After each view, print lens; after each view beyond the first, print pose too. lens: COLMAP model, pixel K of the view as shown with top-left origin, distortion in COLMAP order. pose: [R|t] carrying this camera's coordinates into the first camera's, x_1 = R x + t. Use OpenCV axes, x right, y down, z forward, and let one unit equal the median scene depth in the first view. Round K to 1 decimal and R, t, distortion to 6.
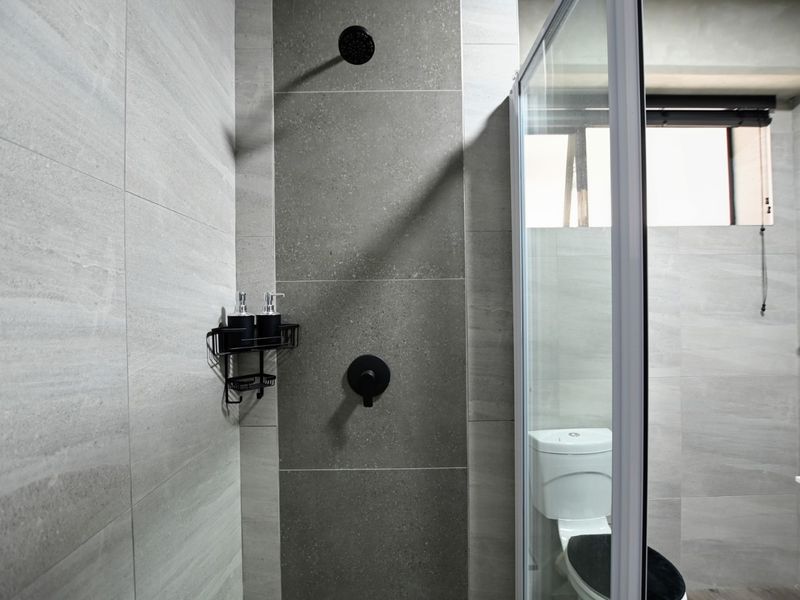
lens RADIAL K [[404.8, 0, 404.1], [0, 404.8, 309.9], [0, 0, 1]] dist [-0.026561, 0.001512]
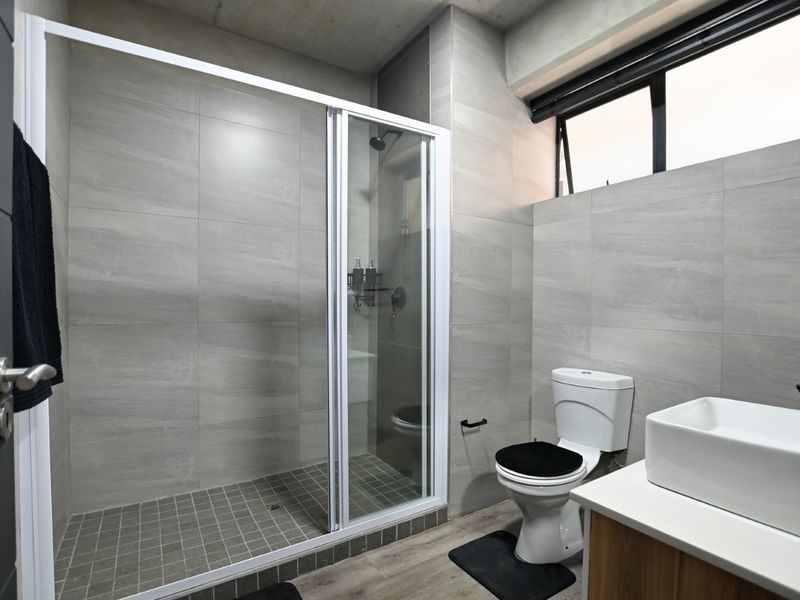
lens RADIAL K [[406.7, 0, 388.5], [0, 406.7, 309.3], [0, 0, 1]] dist [-0.022569, 0.000673]
pose [[0.513429, 0.037548, -0.857310, 1.063296], [-0.022787, 0.999287, 0.030119, 0.106624], [0.857829, 0.004072, 0.513919, -0.056066]]
